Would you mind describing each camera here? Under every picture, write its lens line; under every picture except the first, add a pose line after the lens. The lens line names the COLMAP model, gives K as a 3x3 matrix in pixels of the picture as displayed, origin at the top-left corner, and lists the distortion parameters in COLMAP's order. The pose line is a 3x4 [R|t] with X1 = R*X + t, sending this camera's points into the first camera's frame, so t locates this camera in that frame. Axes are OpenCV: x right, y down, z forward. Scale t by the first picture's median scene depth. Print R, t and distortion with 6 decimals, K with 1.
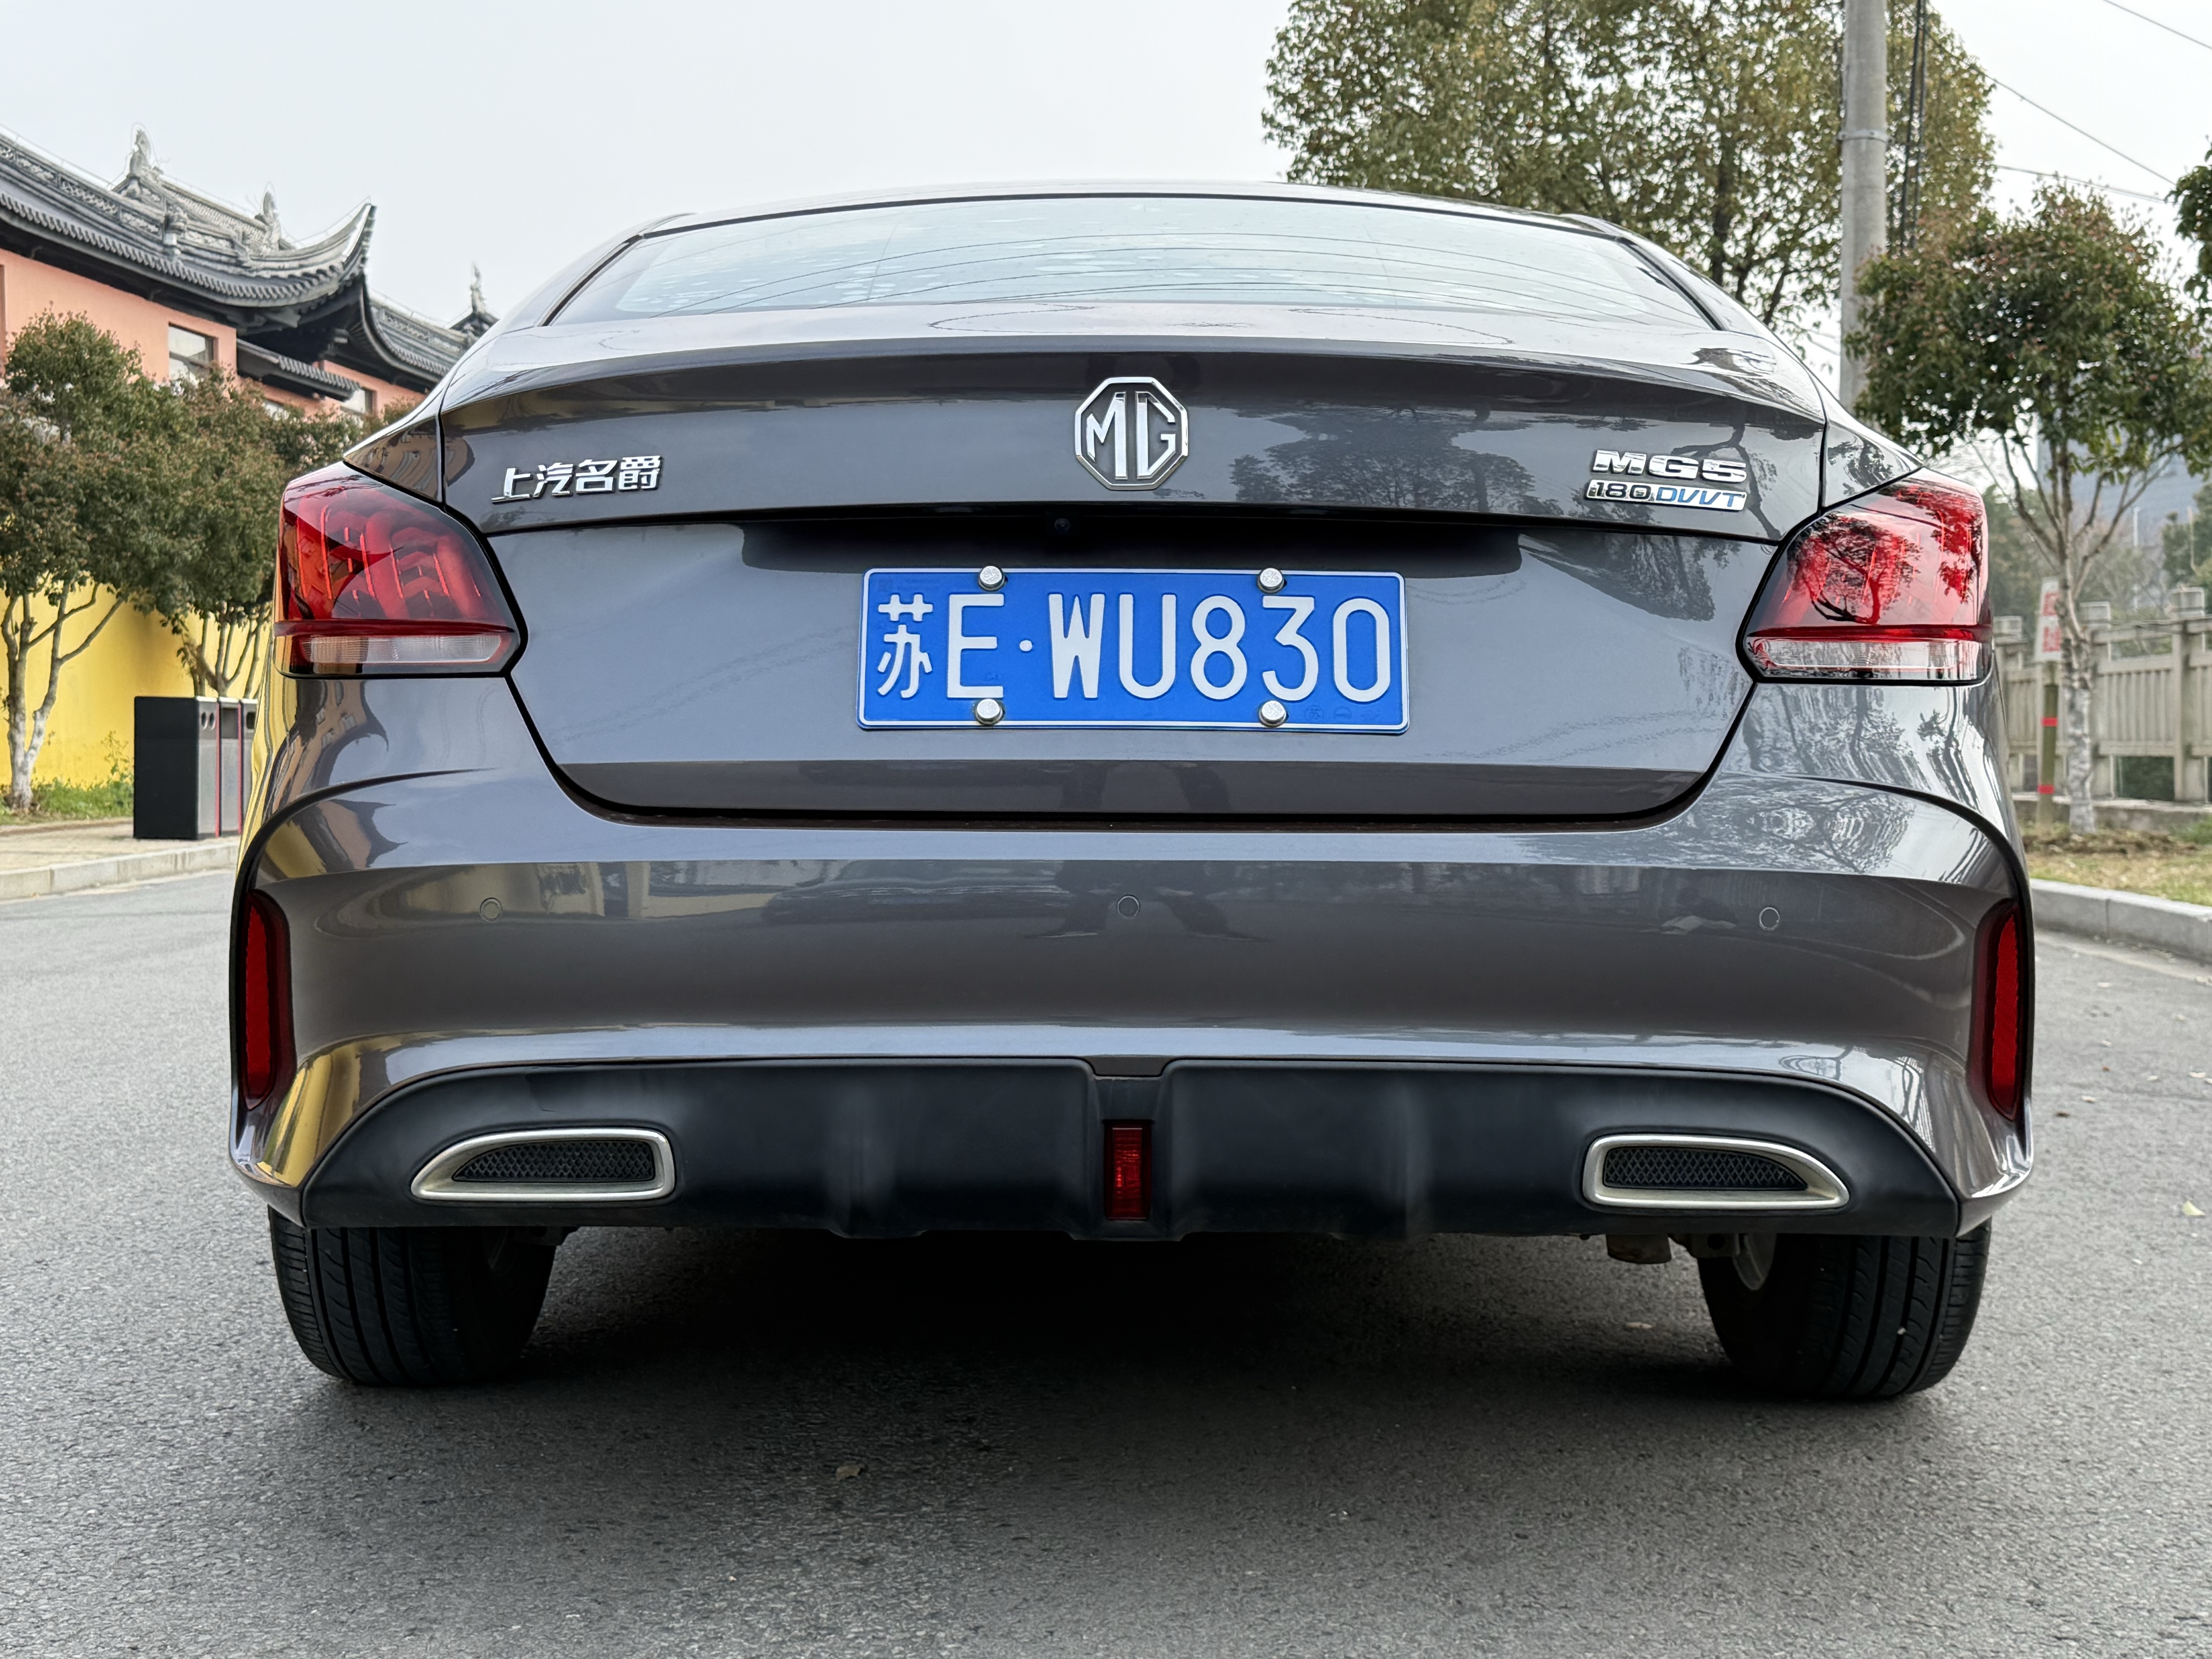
lens RADIAL K [[2894.9, 0, 1104.1], [0, 2894.9, 826.8], [0, 0, 1]] dist [0.155928, -0.031288]
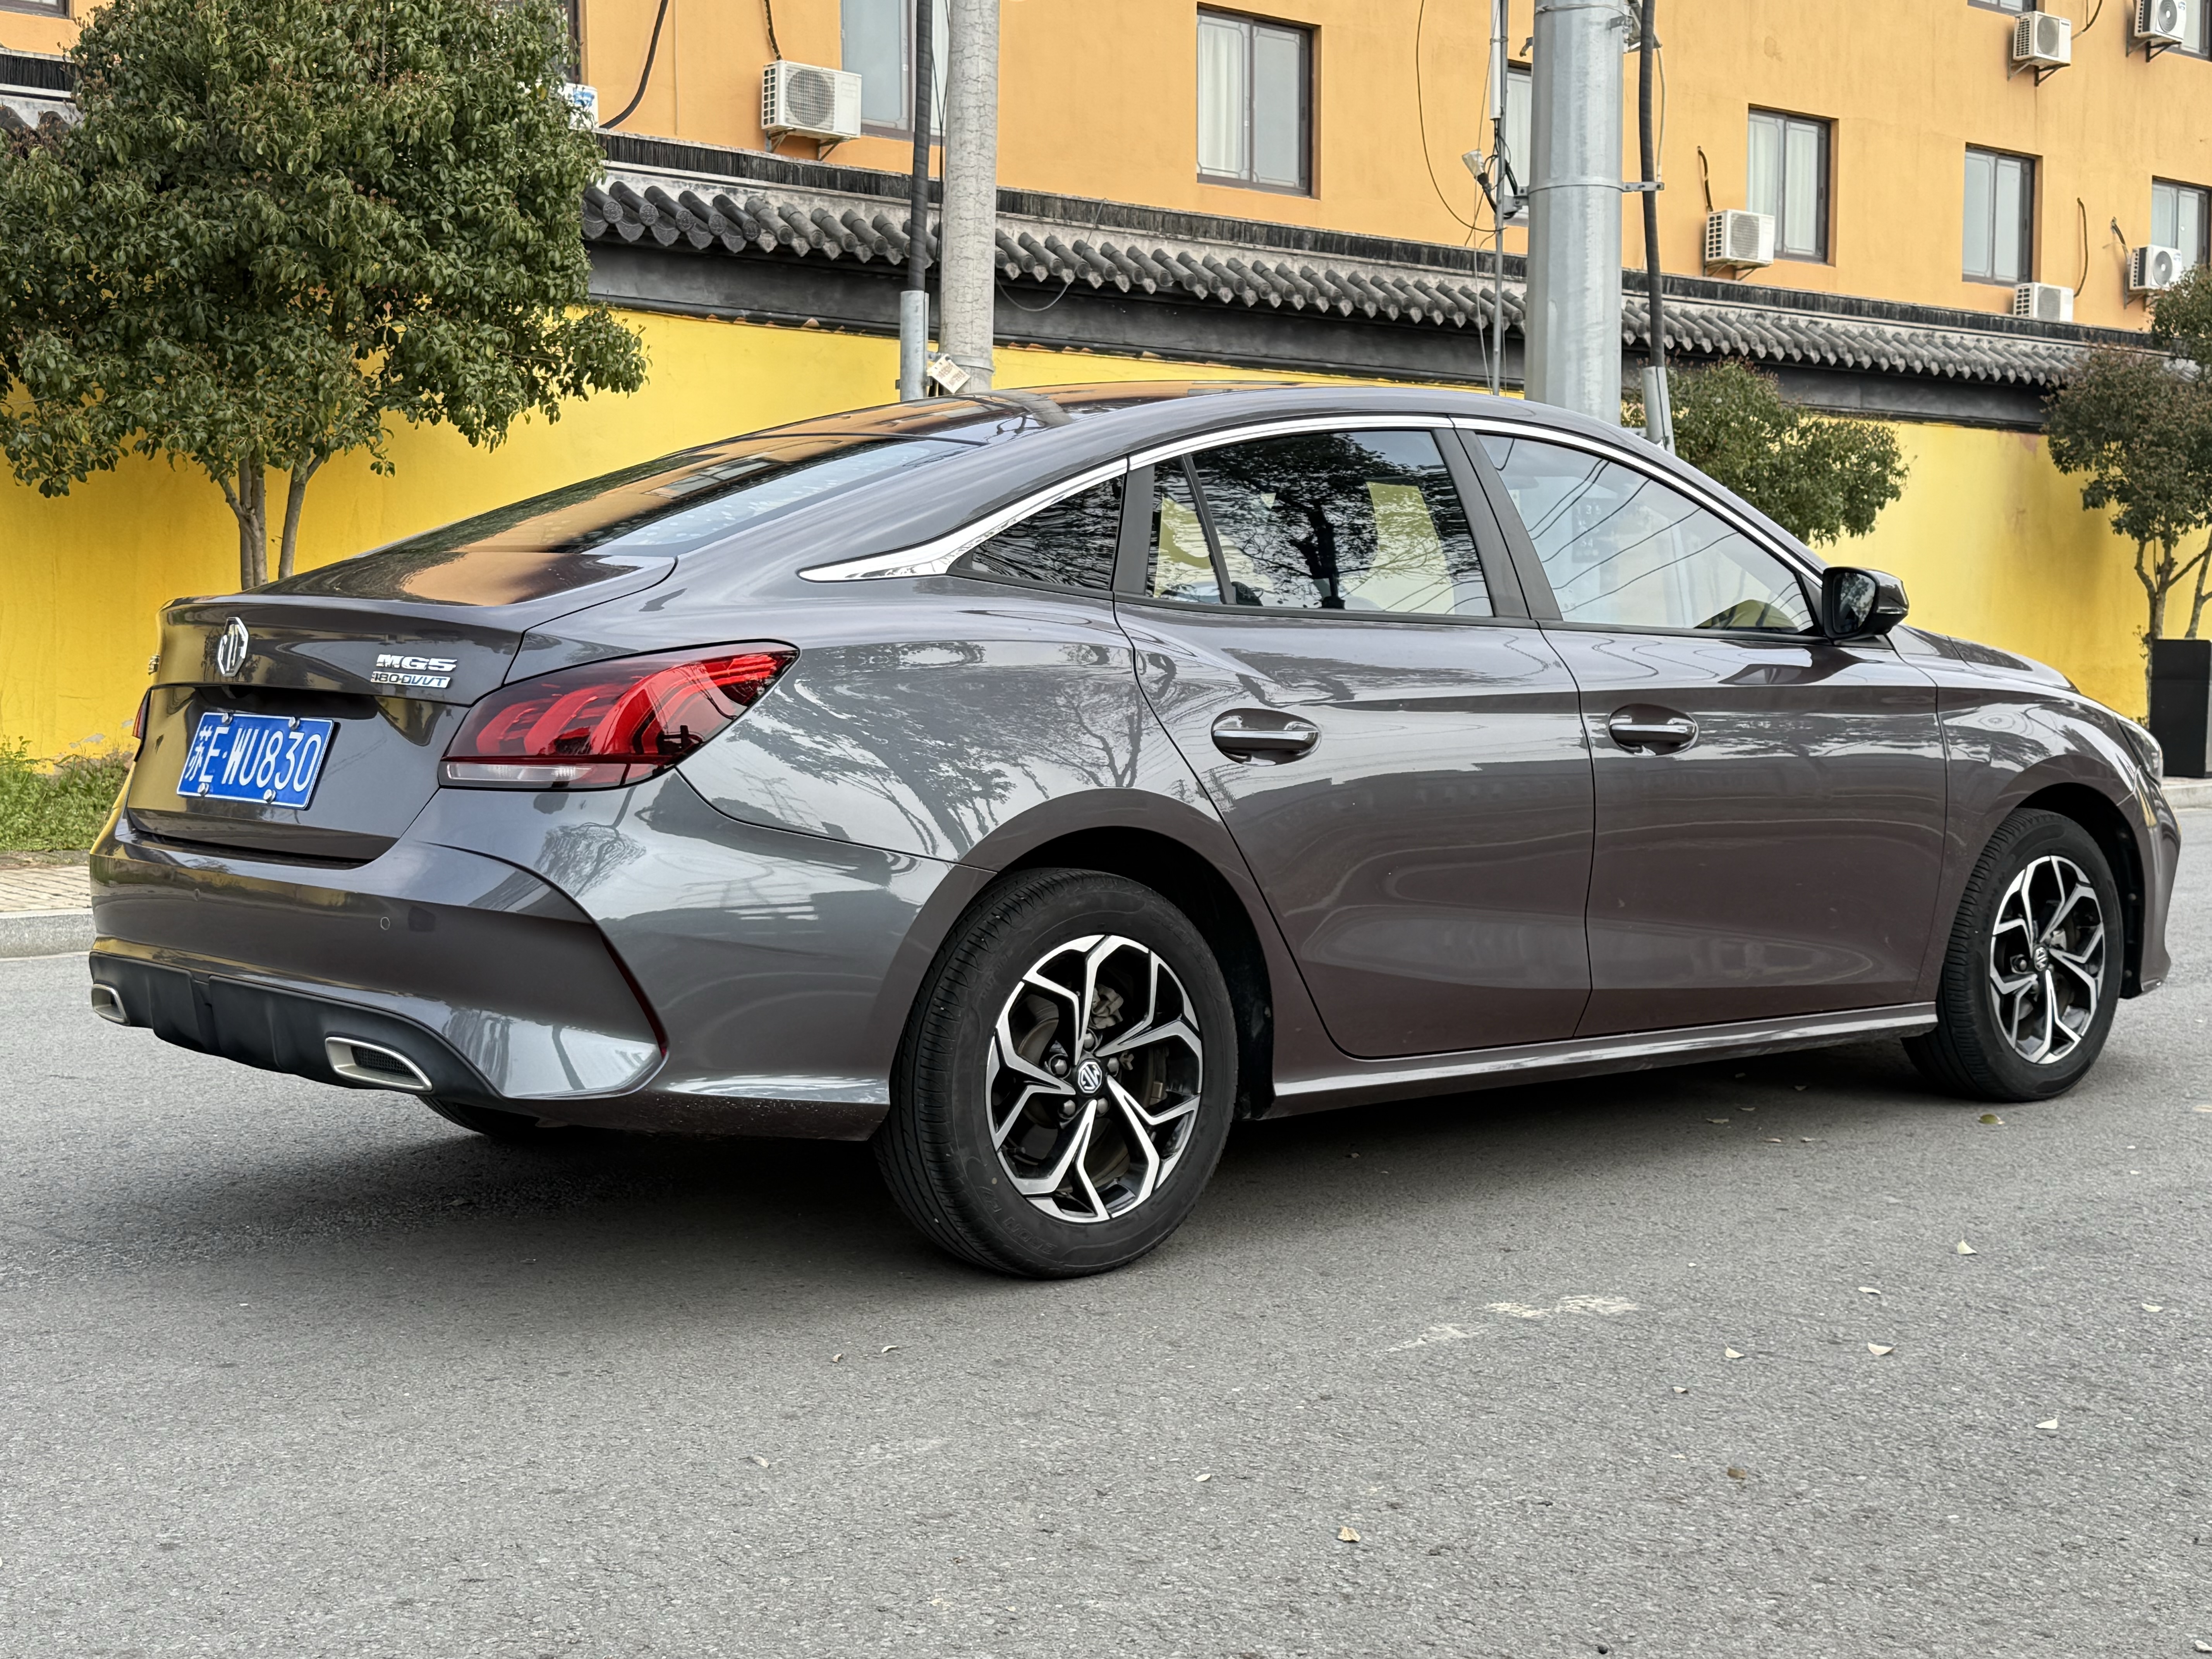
lens RADIAL K [[2894.9, 0, 1104.1], [0, 2894.9, 826.8], [0, 0, 1]] dist [0.155928, -0.031288]
pose [[0.661000, 0.047122, -0.748905, 1.808369], [-0.023235, 0.998833, 0.042341, -0.110417], [0.750026, -0.010586, 0.661324, 0.150614]]
